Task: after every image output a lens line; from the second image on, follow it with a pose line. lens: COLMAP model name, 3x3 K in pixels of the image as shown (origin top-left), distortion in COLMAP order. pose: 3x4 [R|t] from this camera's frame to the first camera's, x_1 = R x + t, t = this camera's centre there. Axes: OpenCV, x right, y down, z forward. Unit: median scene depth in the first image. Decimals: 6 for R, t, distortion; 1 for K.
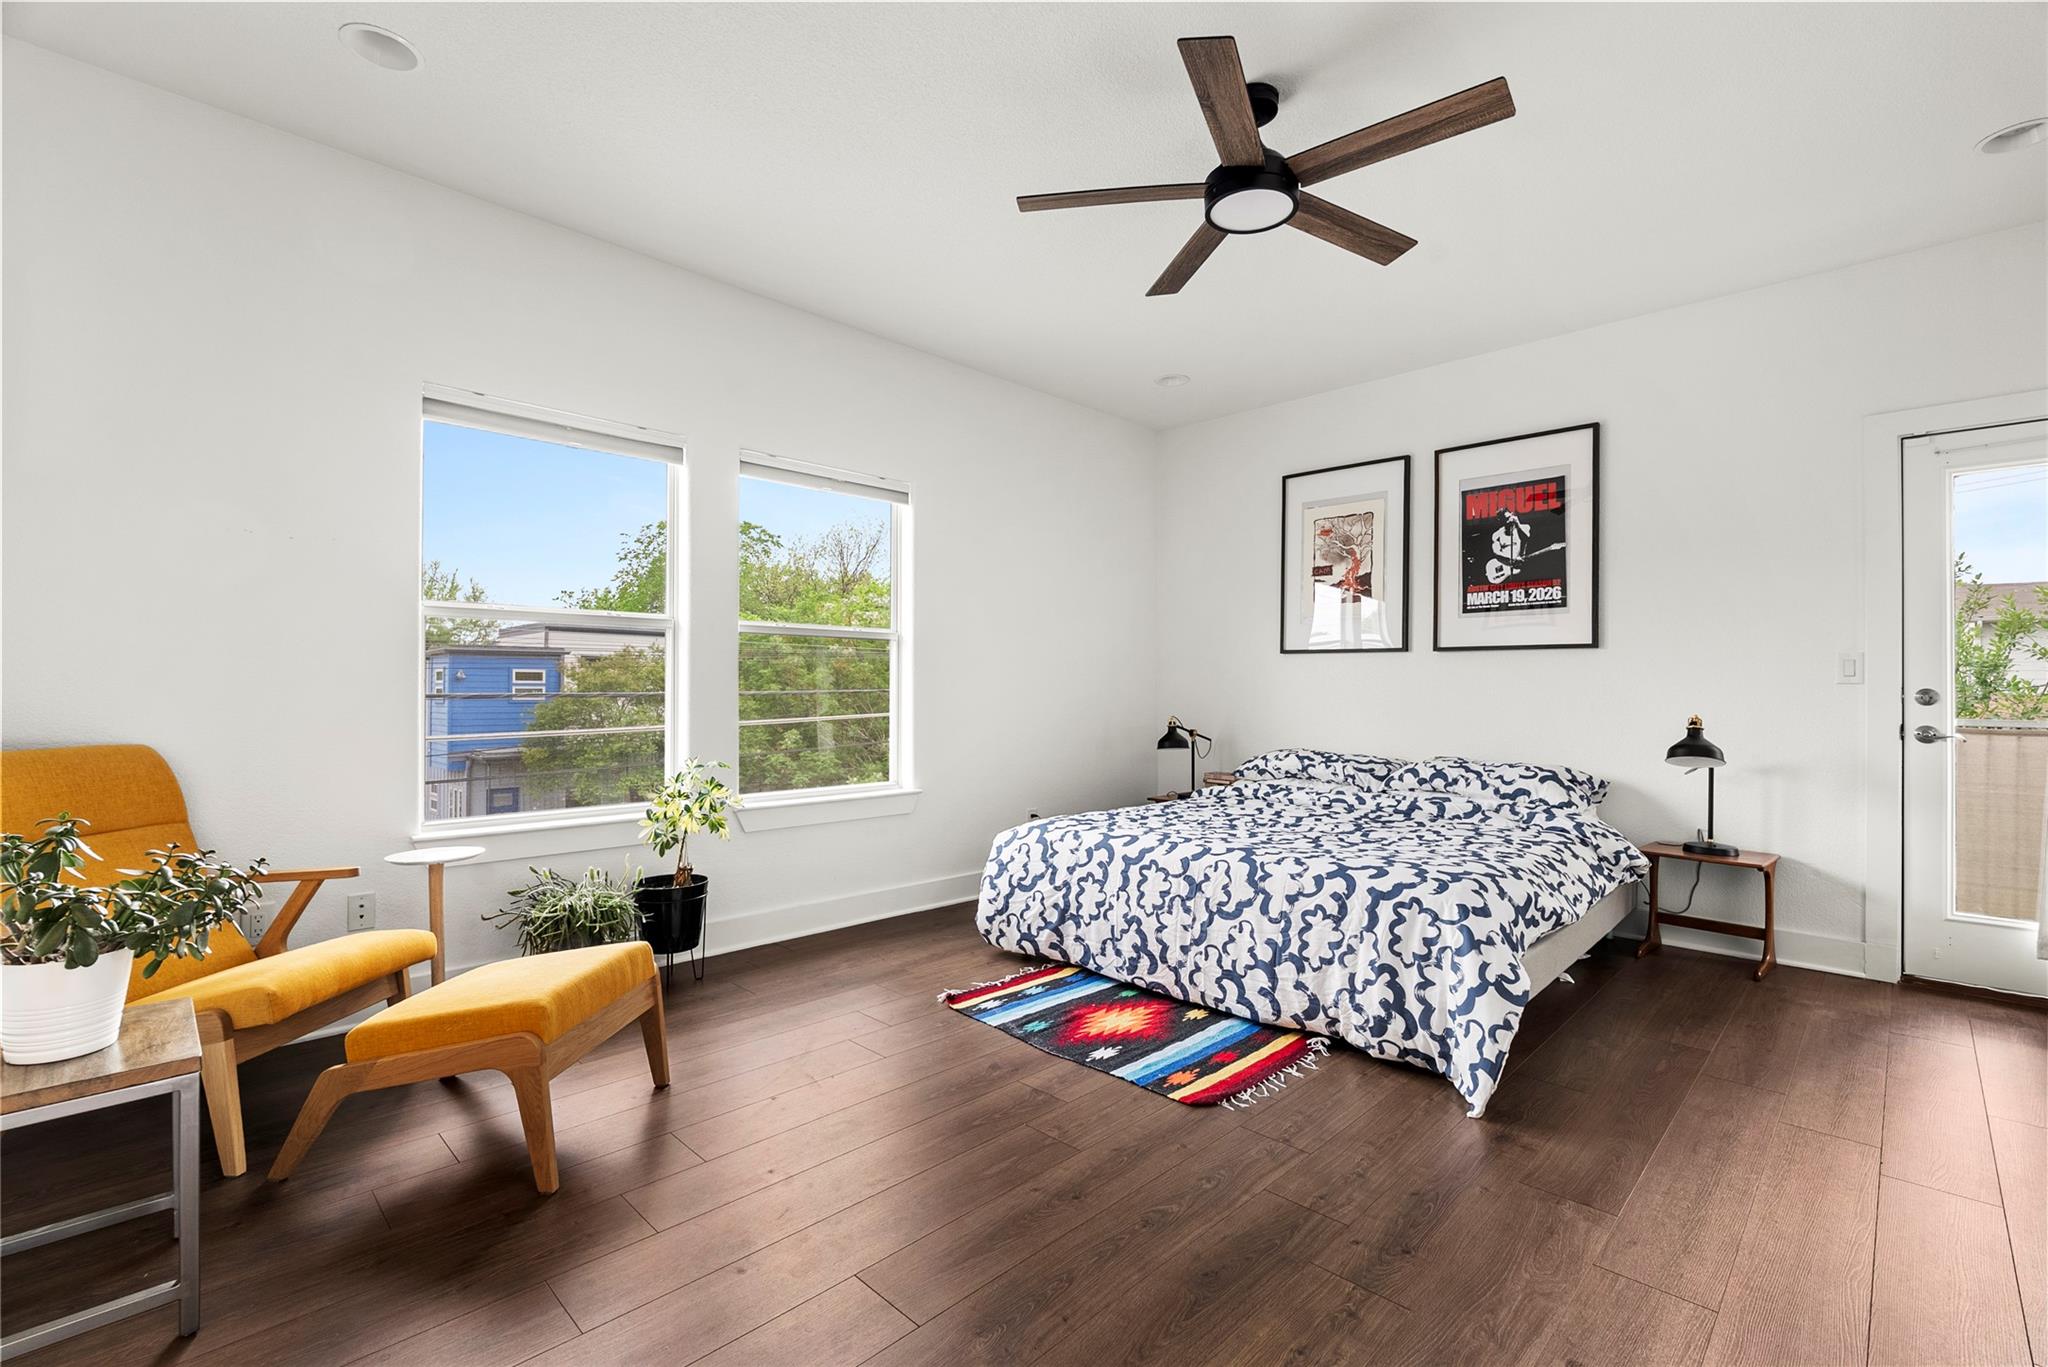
lens RADIAL K [[917.5, 0, 1024.0], [0, 917.5, 683.5], [0, 0, 1]] dist [-0.141647, 0.041341]
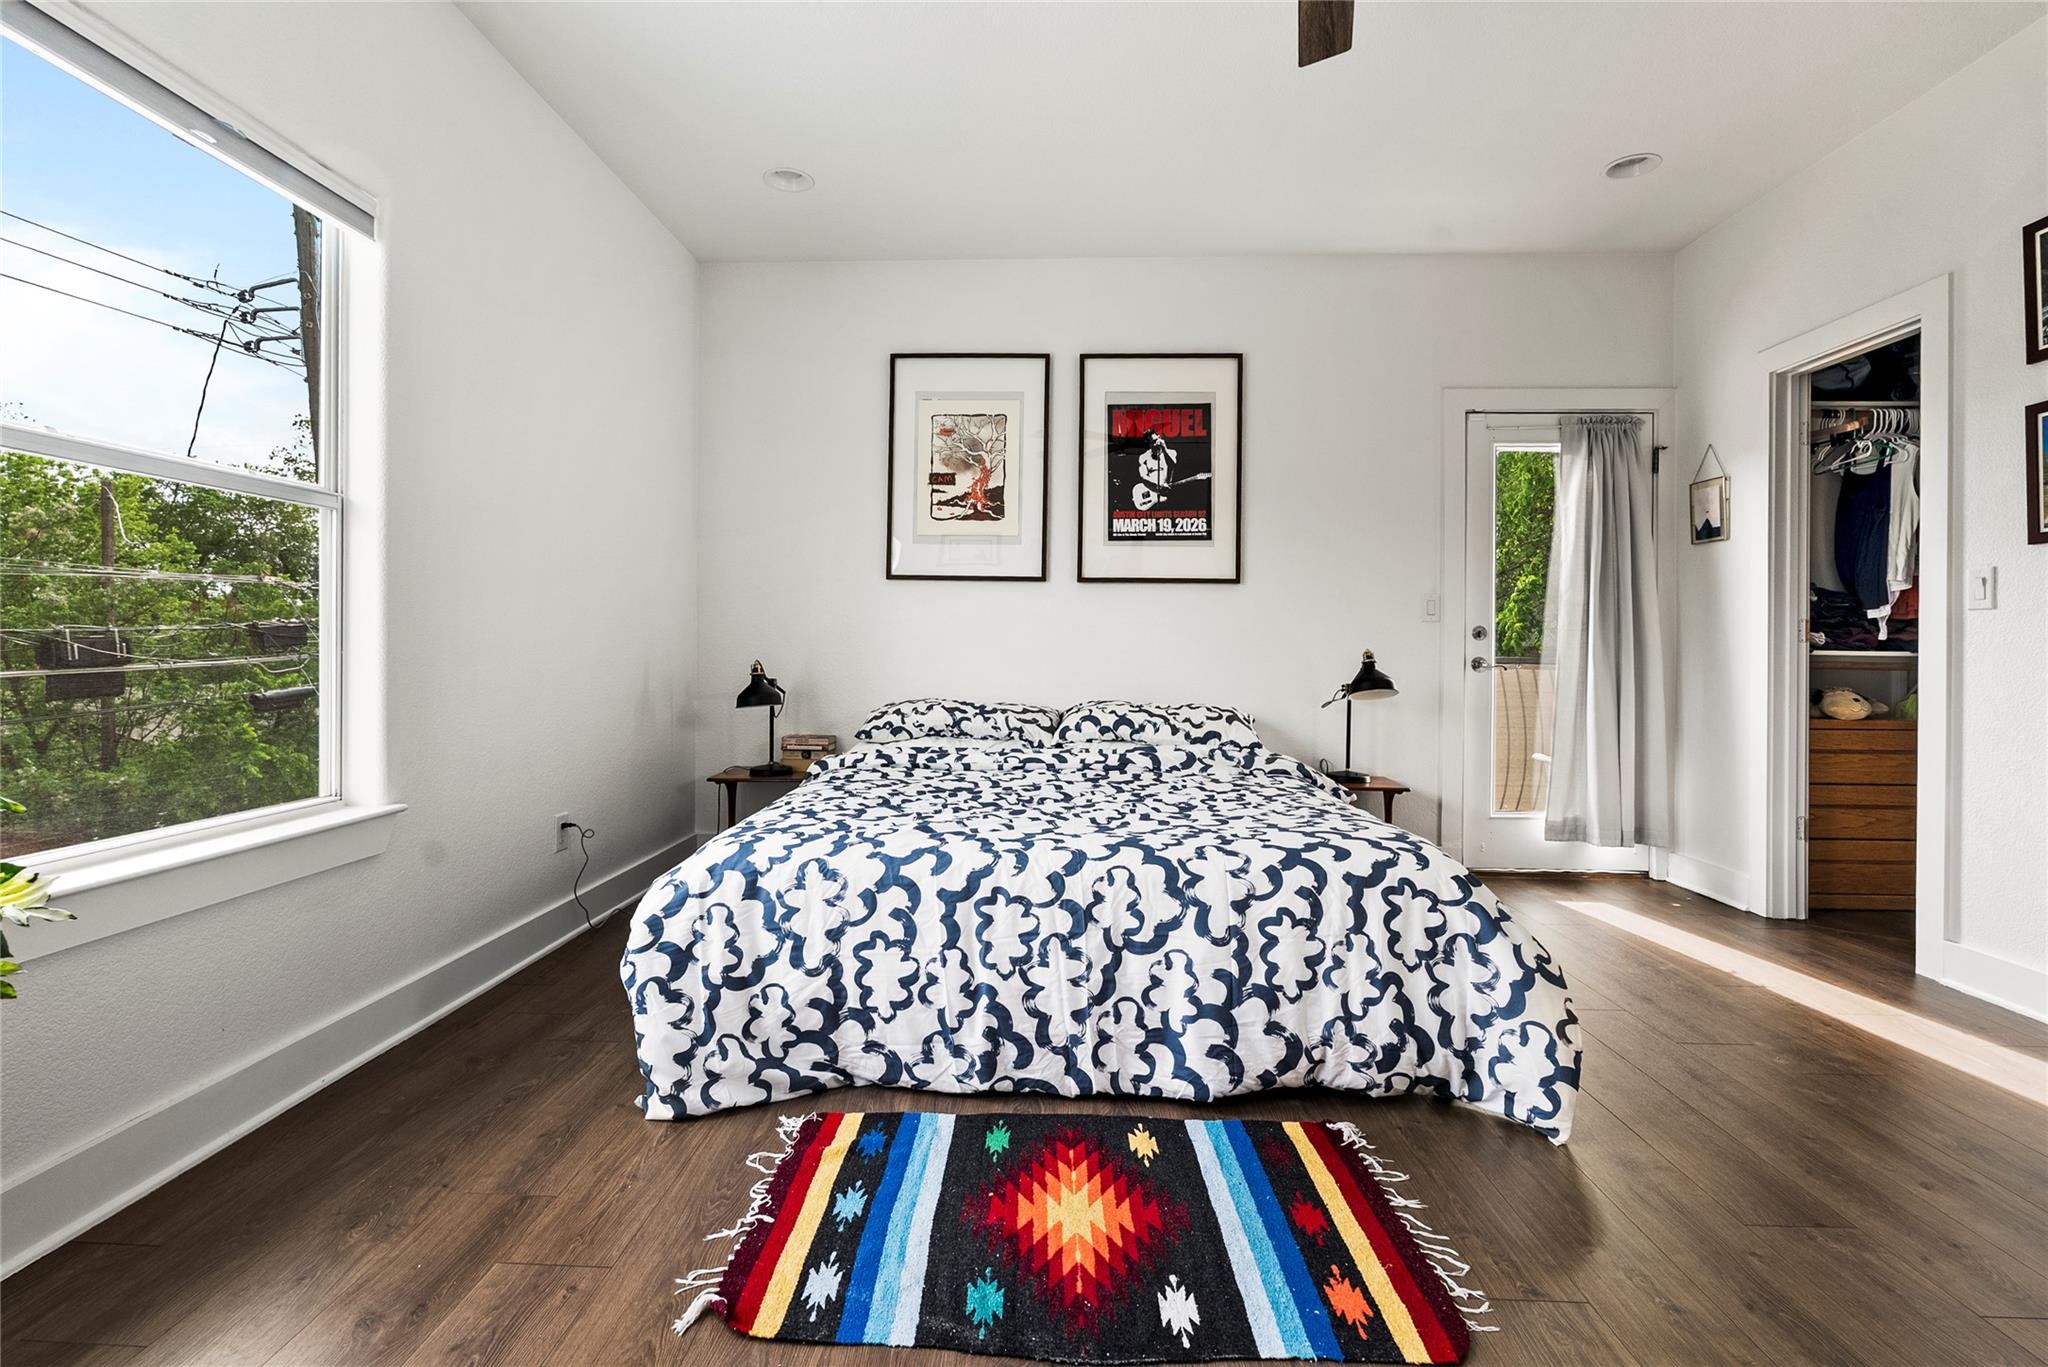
lens RADIAL K [[916.0, 0, 1028.8], [0, 916.0, 634.5], [0, 0, 1]] dist [-0.002101, -0.000161]
pose [[0.694855, 0.001861, 0.719147, -0.317412], [-0.004897, 0.999986, 0.002143, 0.020017], [-0.719133, -0.005011, 0.694855, 0.564537]]
